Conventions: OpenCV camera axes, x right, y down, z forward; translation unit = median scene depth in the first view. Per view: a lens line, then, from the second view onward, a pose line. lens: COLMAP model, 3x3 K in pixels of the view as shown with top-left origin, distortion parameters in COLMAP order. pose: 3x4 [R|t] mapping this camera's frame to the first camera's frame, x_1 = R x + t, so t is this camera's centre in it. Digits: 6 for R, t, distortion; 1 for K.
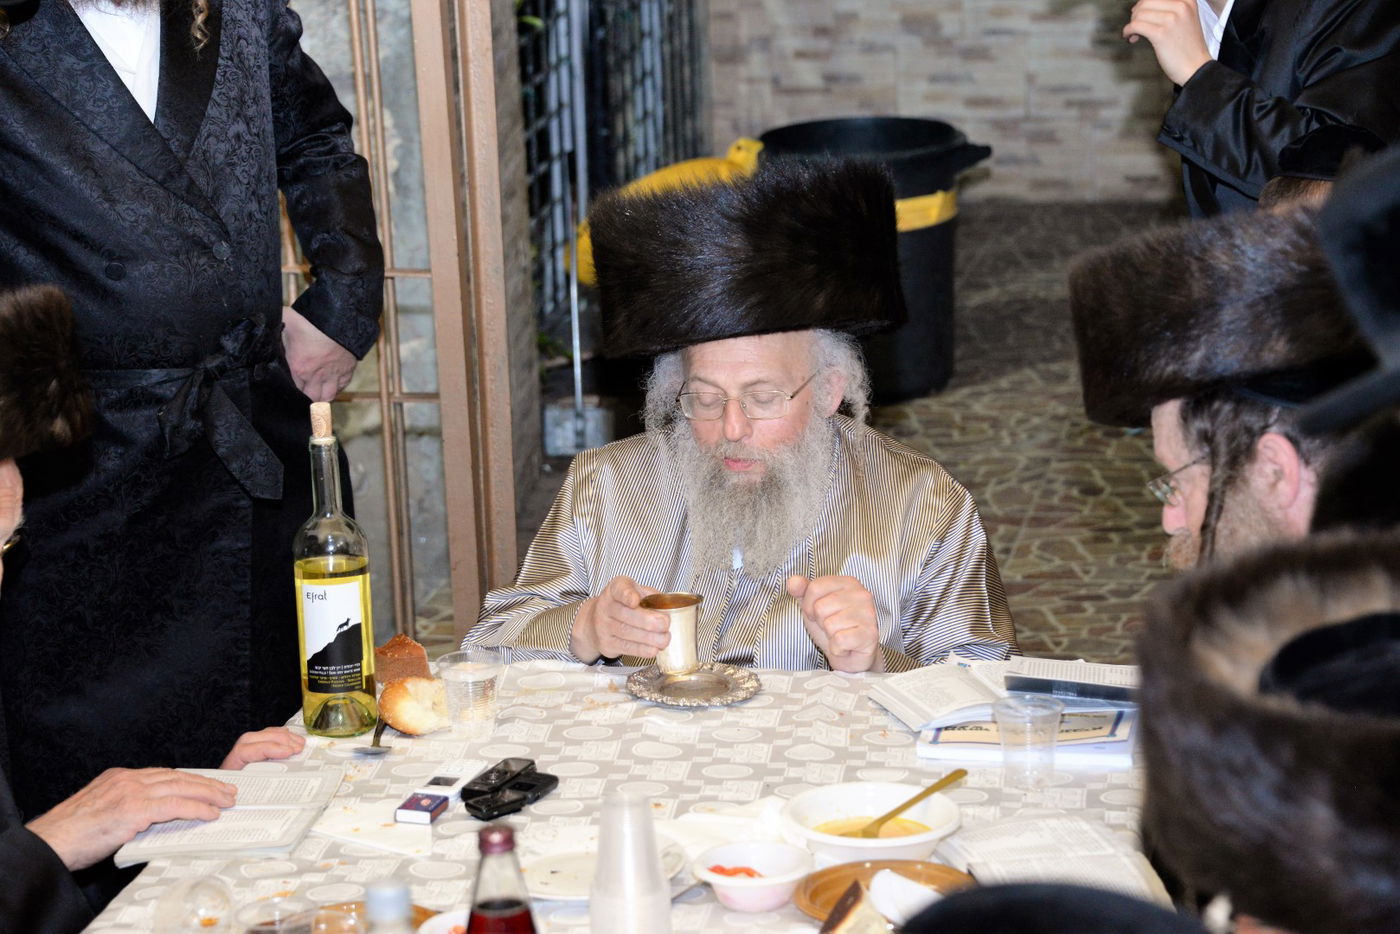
lens RADIAL K [[3739.9, 0, 703.9], [0, 3739.9, 470.6], [0, 0, 1]] dist [1.261156, 0.000000]
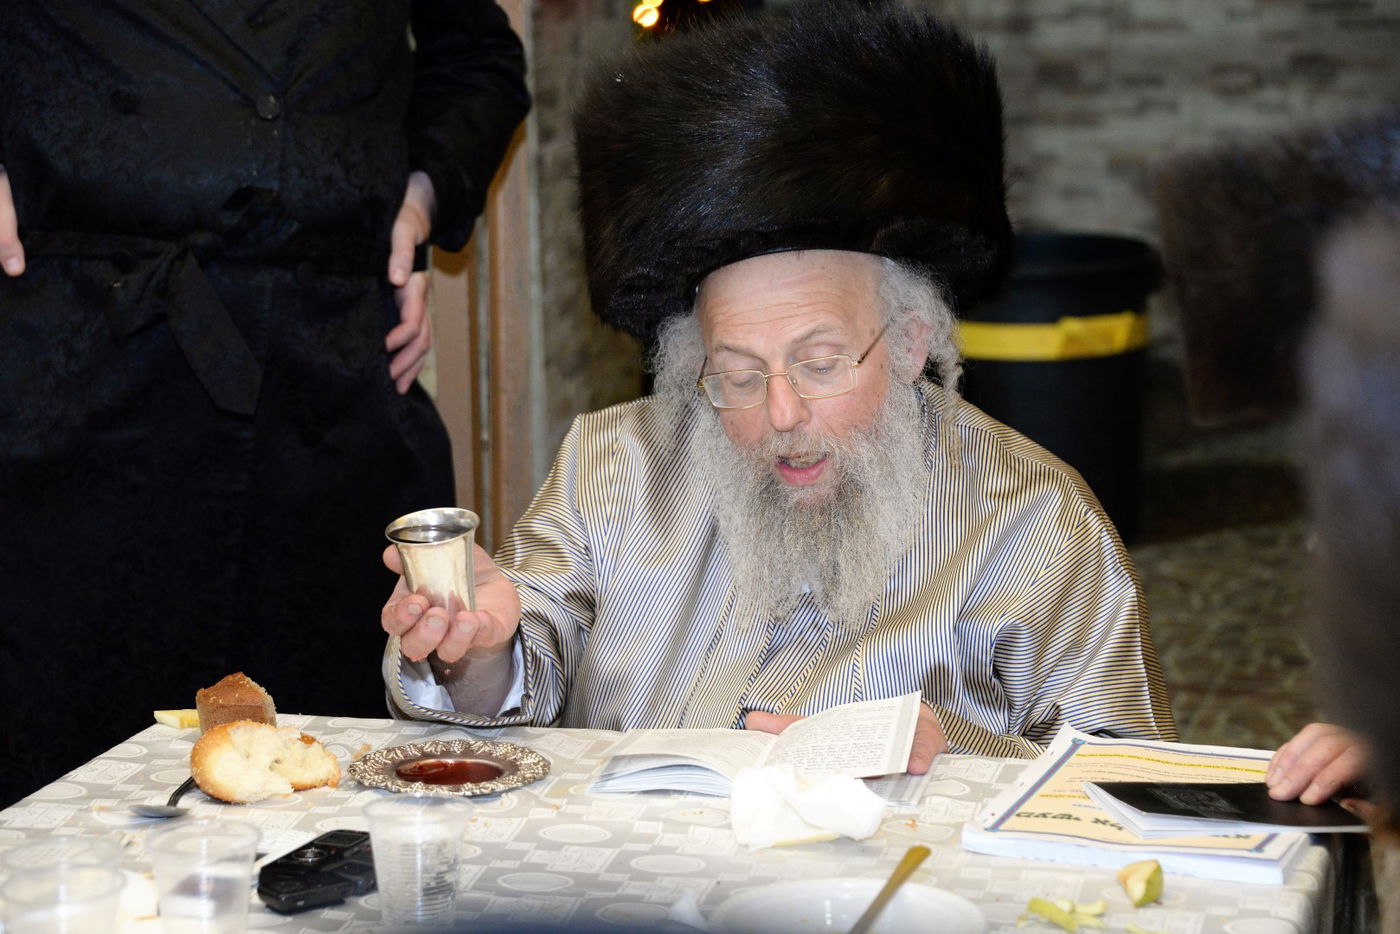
lens RADIAL K [[3739.9, 0, 786.4], [0, 3739.9, 513.1], [0, 0, 1]] dist [1.261156, 0.000000]
pose [[0.997881, 0.053679, -0.036761, 0.021449], [-0.055758, 0.996754, -0.058079, 0.028287], [0.033524, 0.060006, 0.997635, 0.173761]]
